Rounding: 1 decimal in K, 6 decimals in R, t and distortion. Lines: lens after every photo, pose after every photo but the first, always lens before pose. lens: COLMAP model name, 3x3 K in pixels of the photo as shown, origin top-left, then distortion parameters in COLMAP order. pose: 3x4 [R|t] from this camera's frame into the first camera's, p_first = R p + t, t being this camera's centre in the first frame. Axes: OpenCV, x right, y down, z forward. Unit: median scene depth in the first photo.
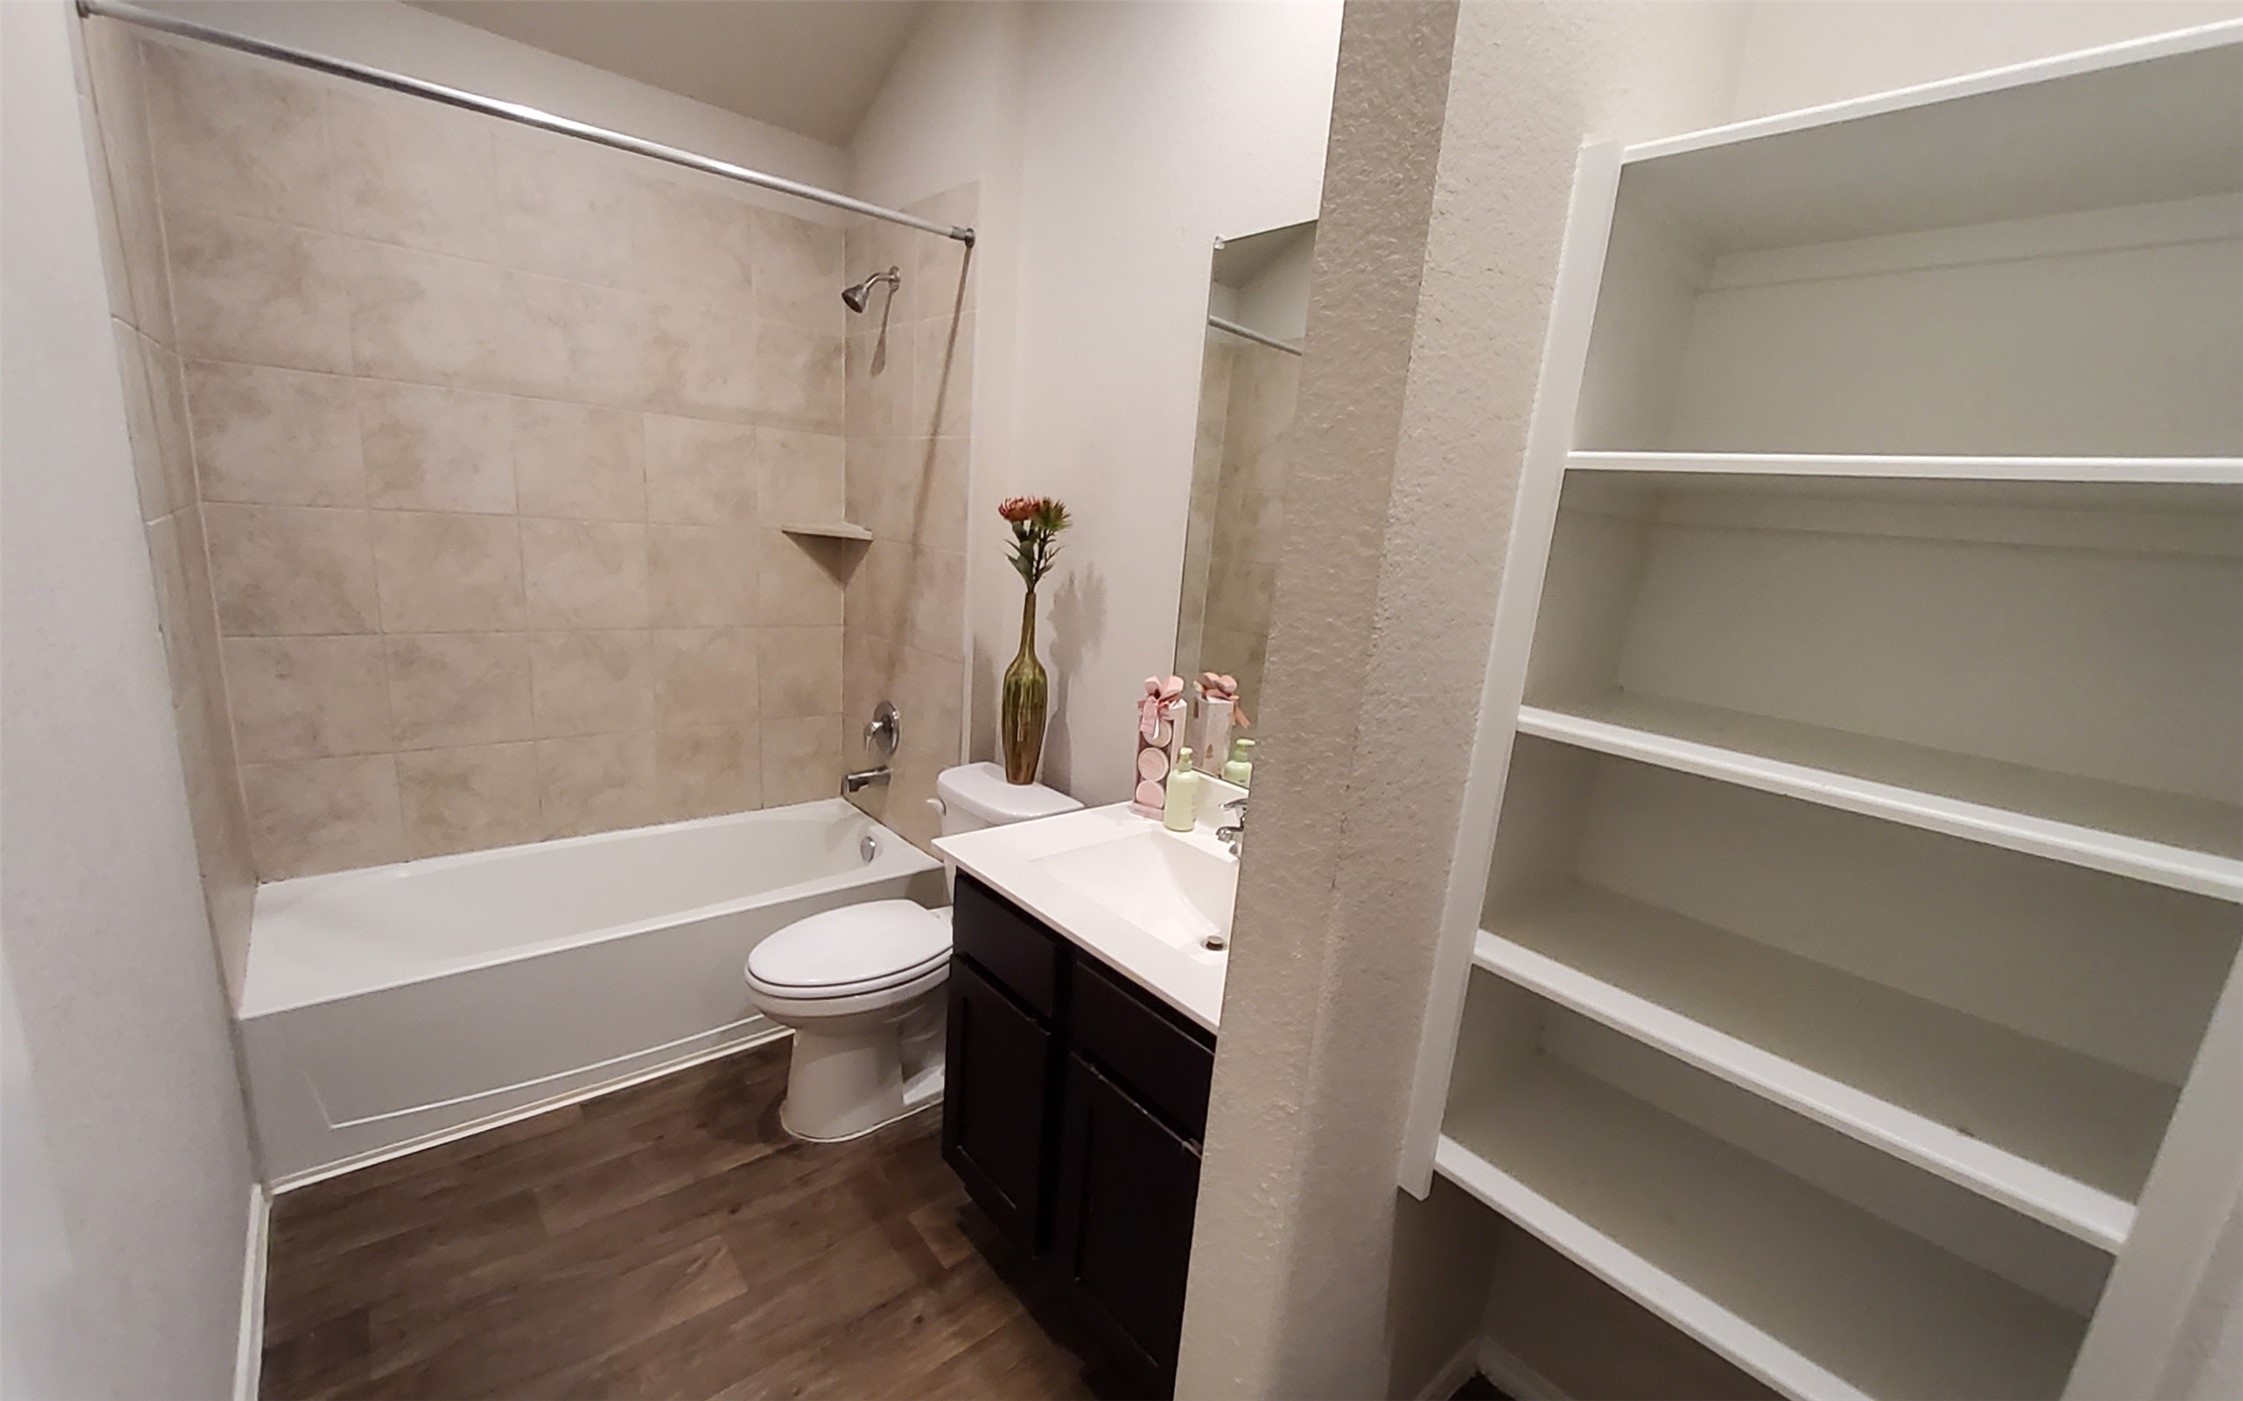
lens RADIAL K [[907.6, 0, 1153.0], [0, 907.6, 726.6], [0, 0, 1]] dist [-0.001092, -0.002357]
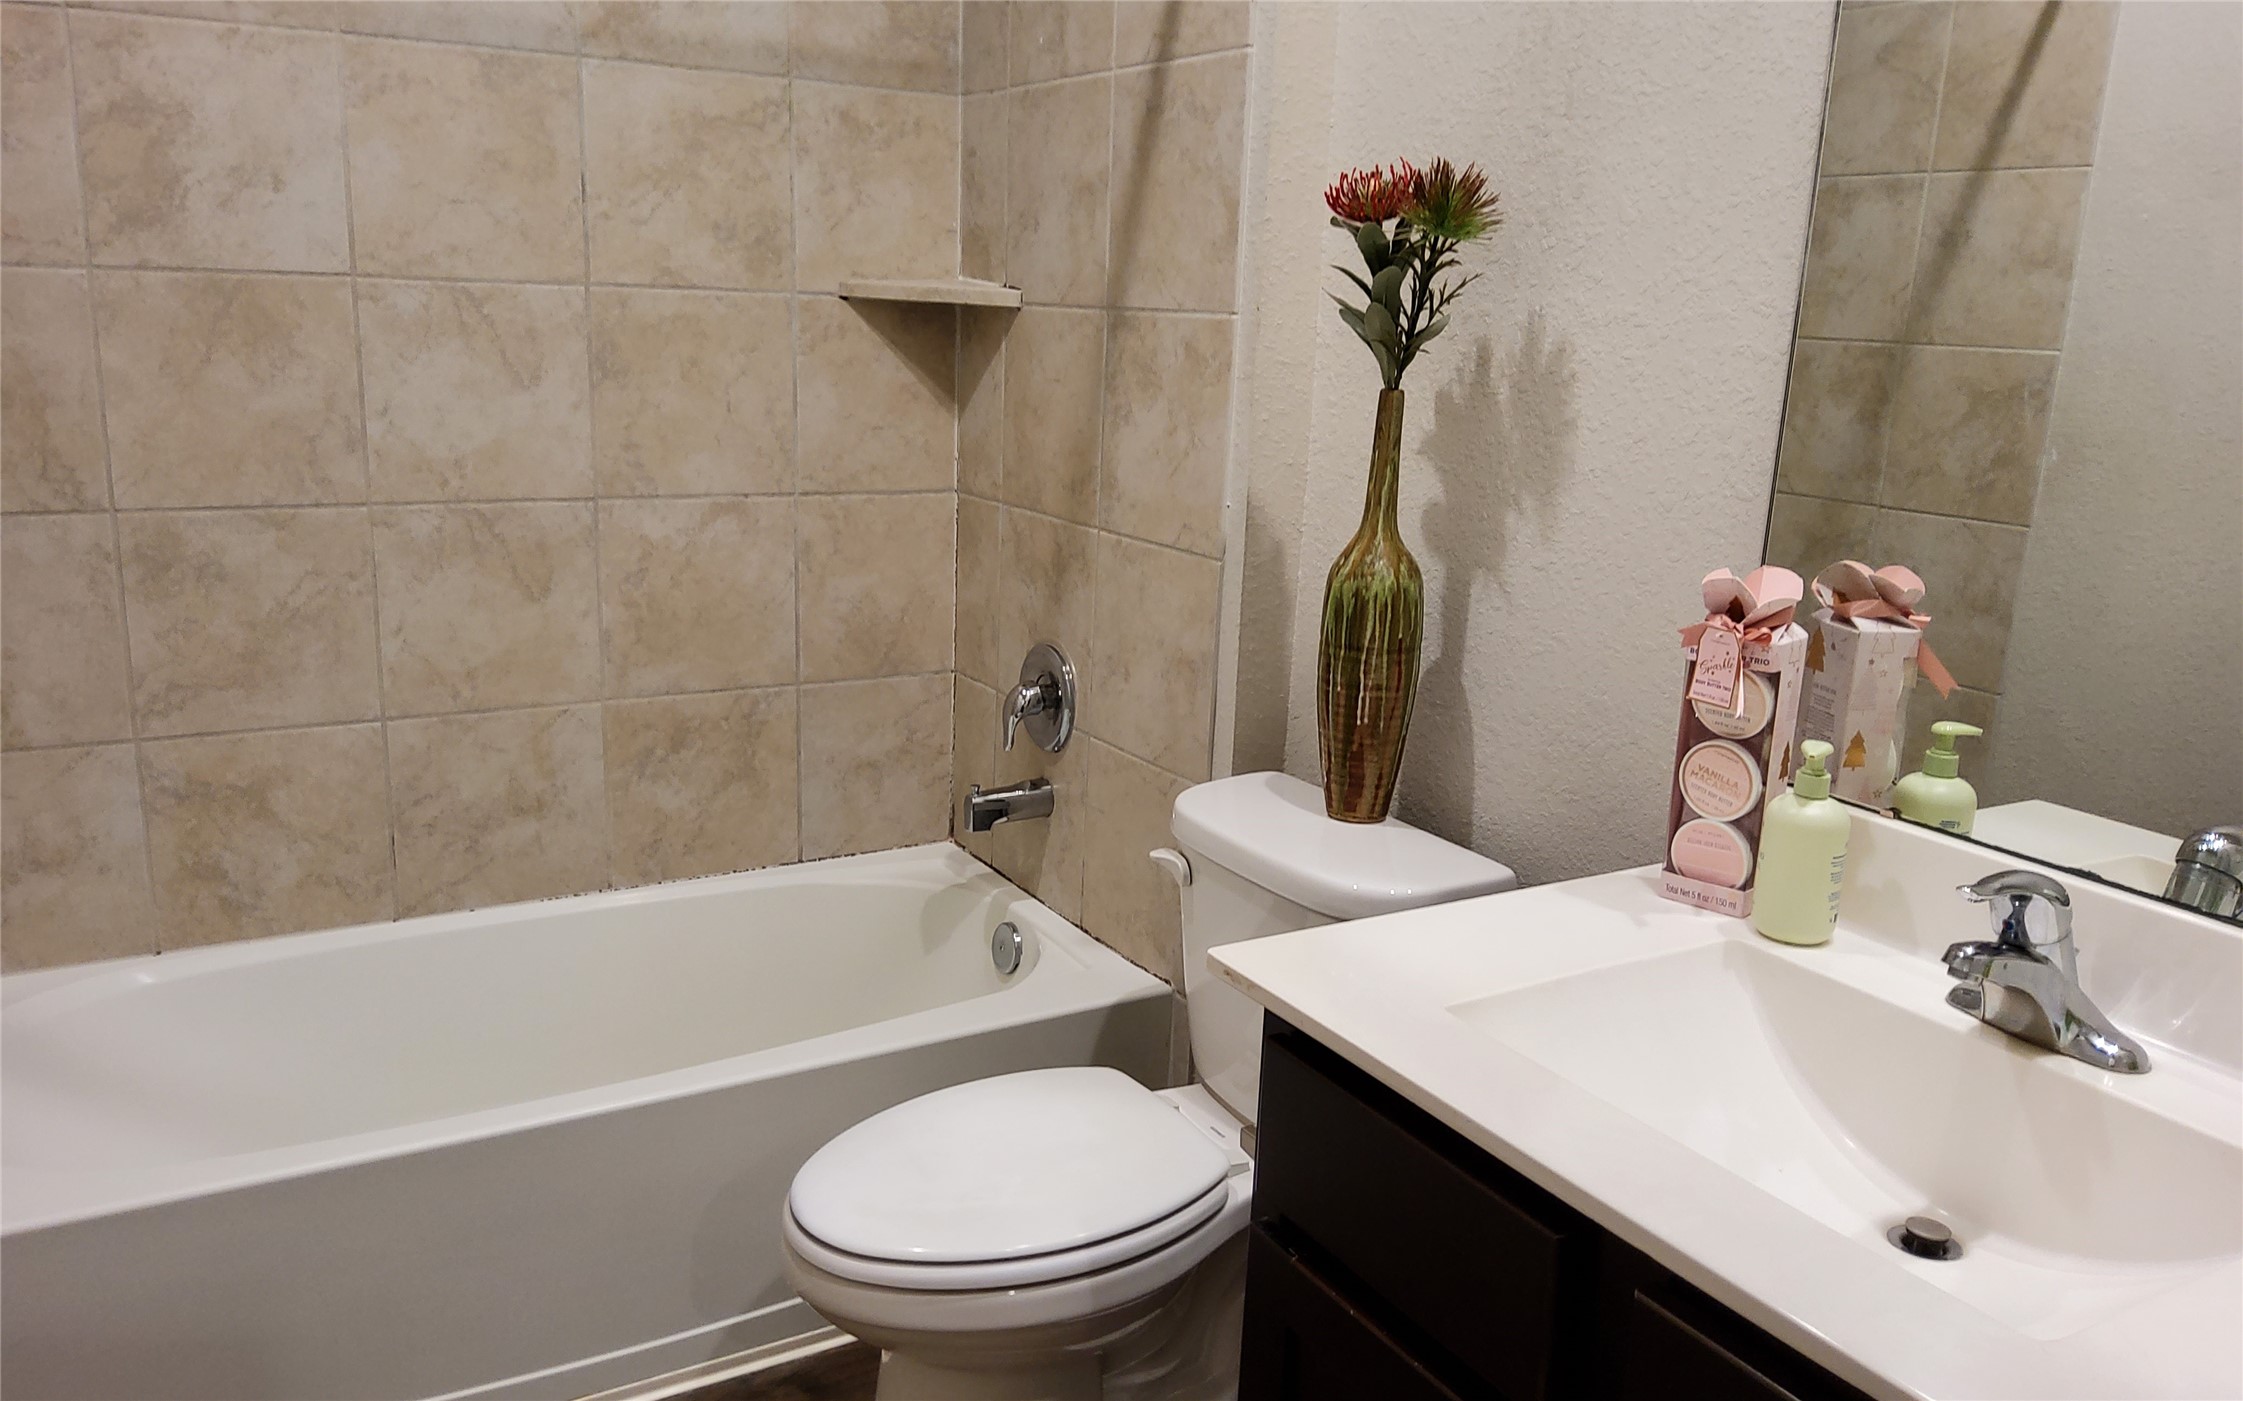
lens RADIAL K [[1734.7, 0, 1122.8], [0, 1734.7, 711.3], [0, 0, 1]] dist [0.066501, -0.081255]
pose [[0.979421, 0.004115, -0.201784, -0.082820], [-0.004046, 0.999992, 0.000751, 0.008244], [0.201786, 0.000081, 0.979430, 0.130116]]
